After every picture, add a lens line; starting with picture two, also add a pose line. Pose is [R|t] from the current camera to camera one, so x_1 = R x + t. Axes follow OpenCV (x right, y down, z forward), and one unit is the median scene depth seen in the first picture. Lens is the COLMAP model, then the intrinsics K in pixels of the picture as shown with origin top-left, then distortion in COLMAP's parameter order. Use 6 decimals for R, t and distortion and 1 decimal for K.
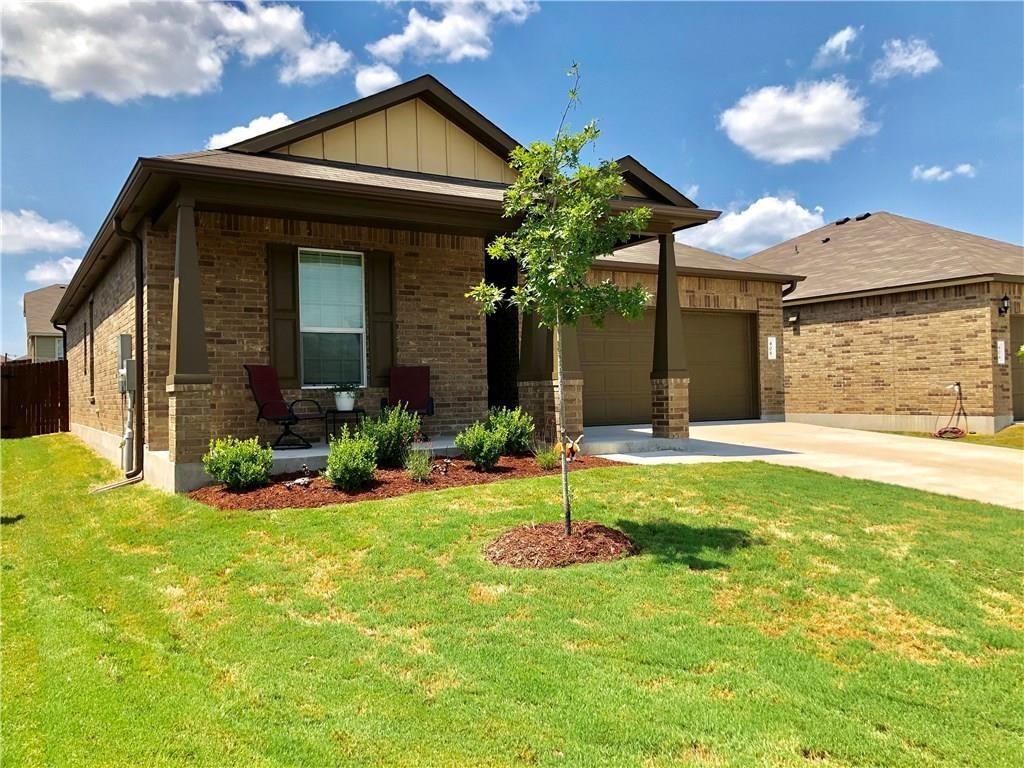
lens RADIAL K [[838.1, 0, 512.0], [0, 838.1, 384.0], [0, 0, 1]] dist [0.007087, 0.002437]
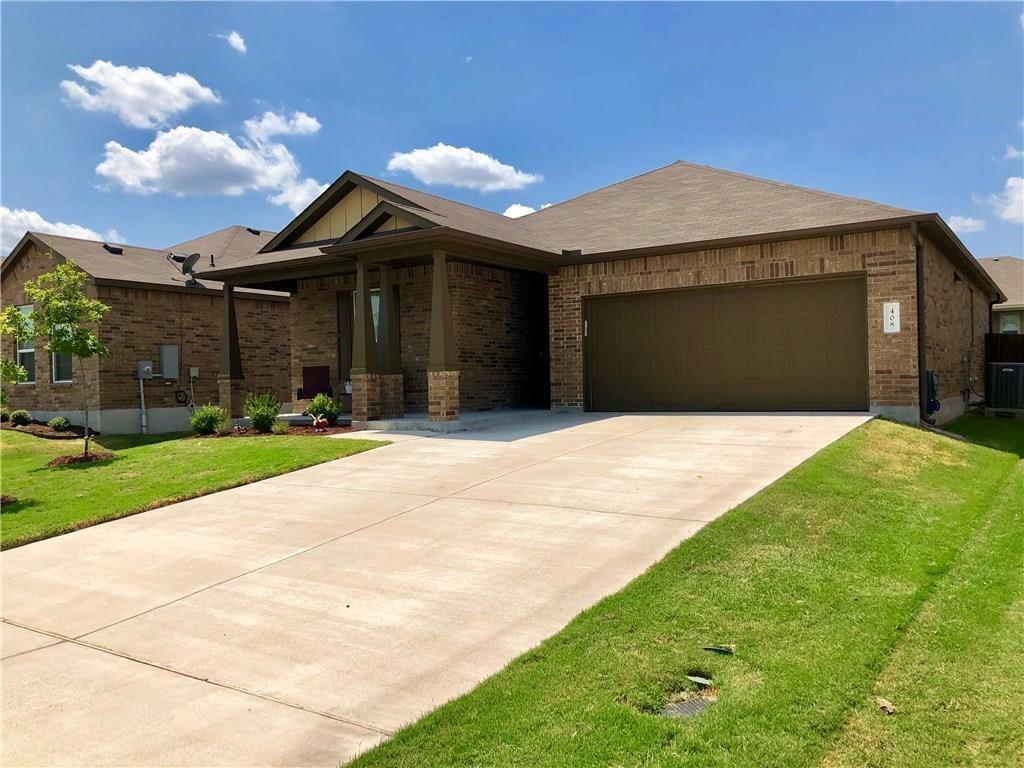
lens RADIAL K [[840.5, 0, 512.0], [0, 840.5, 384.0], [0, 0, 1]] dist [-0.010212, 0.005781]
pose [[0.425959, 0.007861, -0.904708, 1.237087], [0.024305, 0.999502, 0.020128, -0.009702], [0.904416, -0.030562, 0.425556, 0.545902]]
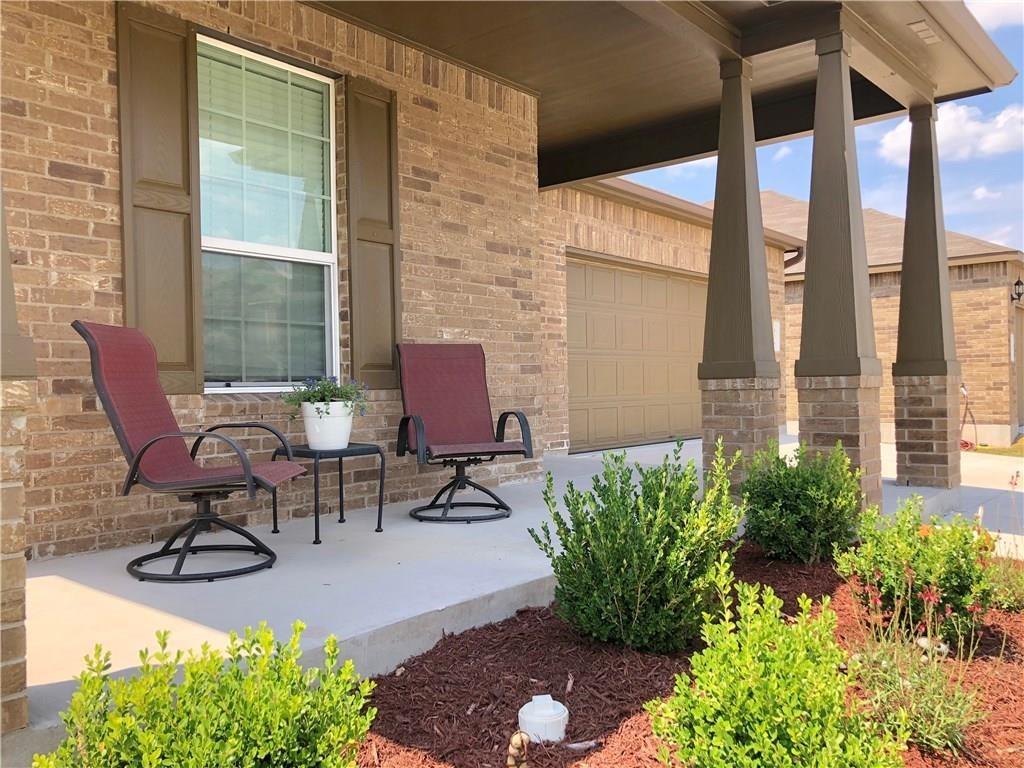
lens RADIAL K [[840.5, 0, 512.0], [0, 840.5, 384.0], [0, 0, 1]] dist [-0.010212, 0.005781]
pose [[0.945584, 0.004383, 0.325348, -0.224272], [-0.004944, 0.999987, 0.000897, 0.000107], [-0.325340, -0.002457, 0.945594, 0.542623]]
